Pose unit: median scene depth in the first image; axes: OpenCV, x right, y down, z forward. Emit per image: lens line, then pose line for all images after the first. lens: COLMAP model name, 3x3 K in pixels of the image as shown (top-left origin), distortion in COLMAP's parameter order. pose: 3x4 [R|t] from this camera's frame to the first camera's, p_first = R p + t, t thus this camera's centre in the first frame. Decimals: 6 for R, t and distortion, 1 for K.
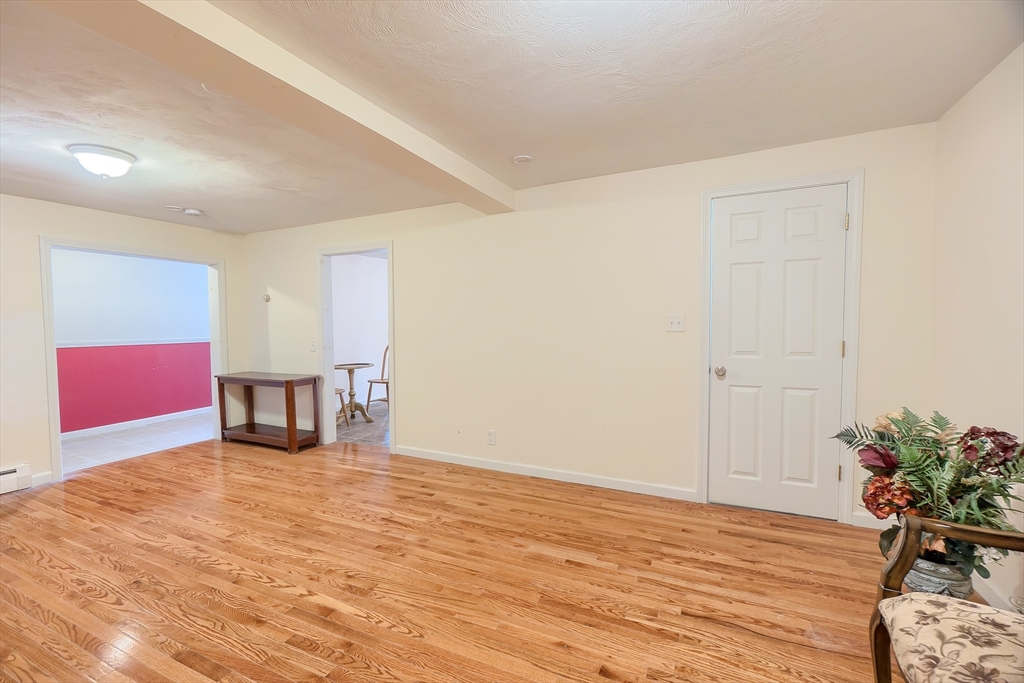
lens RADIAL K [[443.7, 0, 512.7], [0, 443.7, 341.8], [0, 0, 1]] dist [-0.001080, -0.000179]
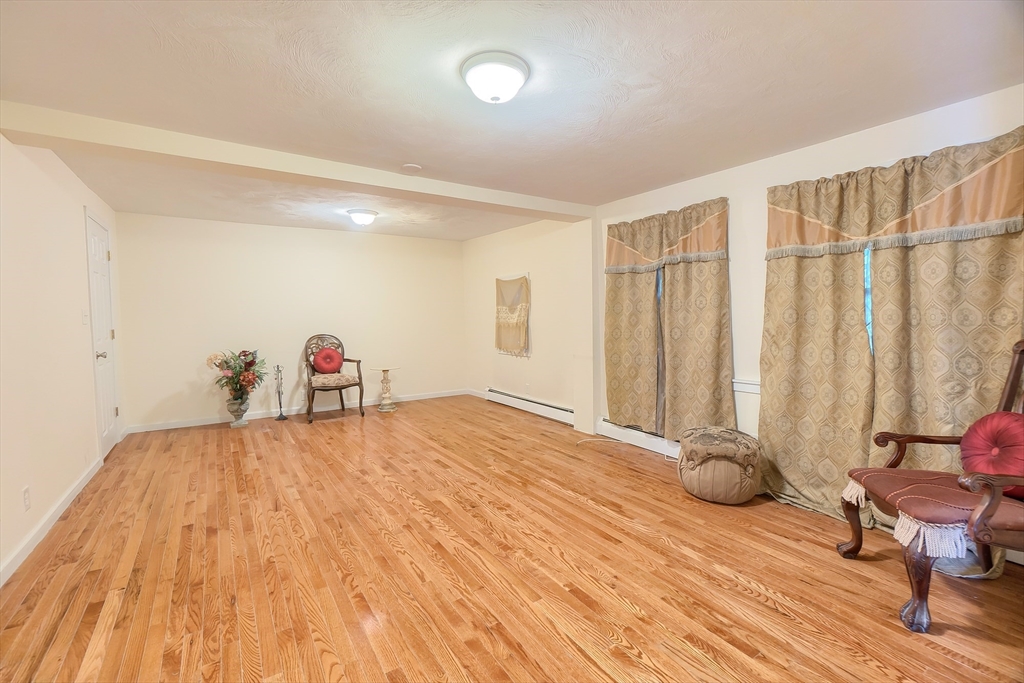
lens RADIAL K [[443.7, 0, 509.5], [0, 443.7, 339.5], [0, 0, 1]] dist [-0.001080, -0.000179]
pose [[-0.855014, -0.007451, 0.518552, -1.344745], [0.038533, 0.996220, 0.077848, -0.032819], [-0.517172, 0.086543, -0.851495, 1.677346]]
